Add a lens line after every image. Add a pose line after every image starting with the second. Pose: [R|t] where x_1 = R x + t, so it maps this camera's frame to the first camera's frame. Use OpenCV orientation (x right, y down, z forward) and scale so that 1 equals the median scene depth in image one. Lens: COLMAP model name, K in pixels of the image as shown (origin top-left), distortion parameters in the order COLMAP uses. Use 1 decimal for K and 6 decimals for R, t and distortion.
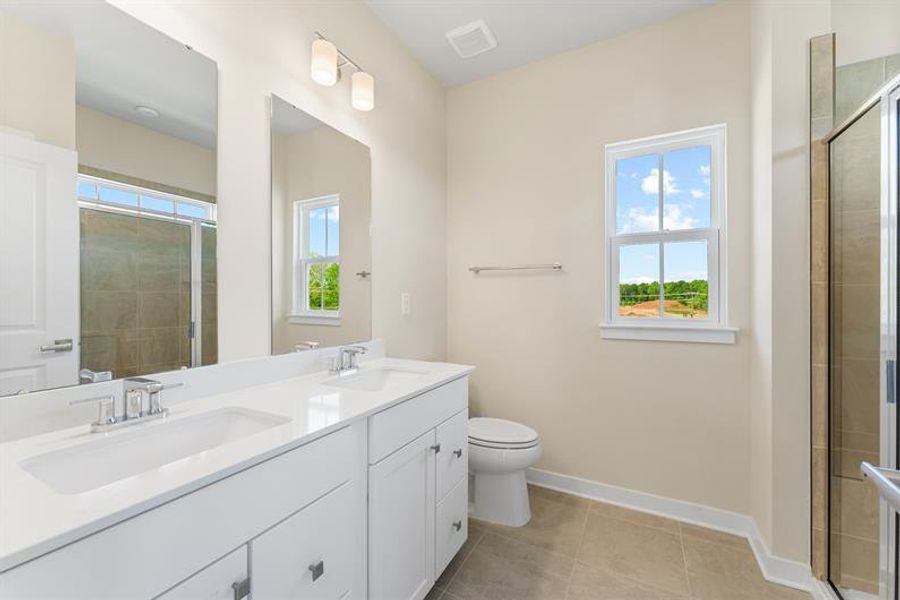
lens RADIAL K [[367.6, 0, 445.6], [0, 367.6, 299.8], [0, 0, 1]] dist [0.000765, 0.000353]
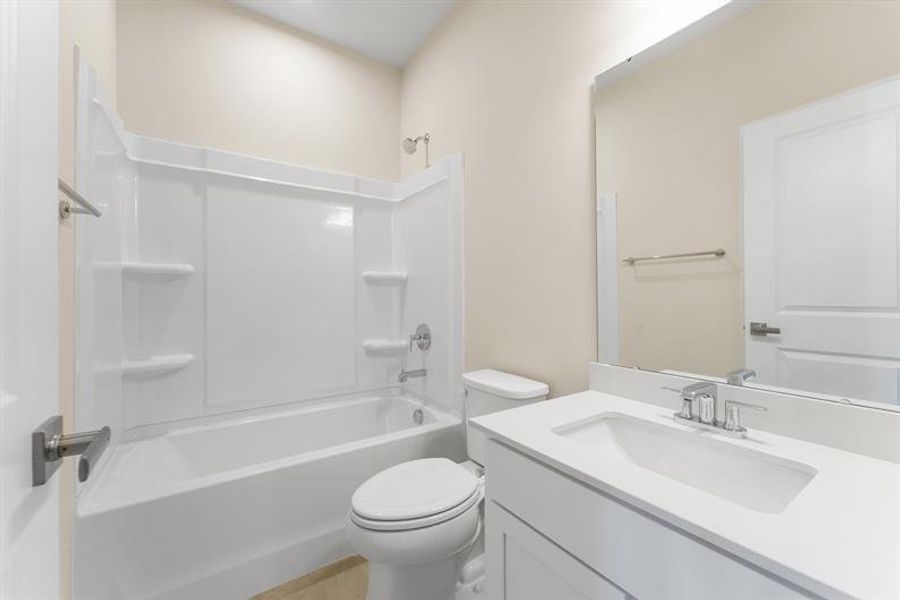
lens RADIAL K [[367.6, 0, 449.4], [0, 367.6, 298.6], [0, 0, 1]] dist [0.000765, 0.000353]
pose [[-0.477320, -0.010970, -0.878661, 0.389162], [-0.005120, 0.999940, -0.009703, -0.006274], [0.878714, -0.000132, -0.477348, 0.897981]]
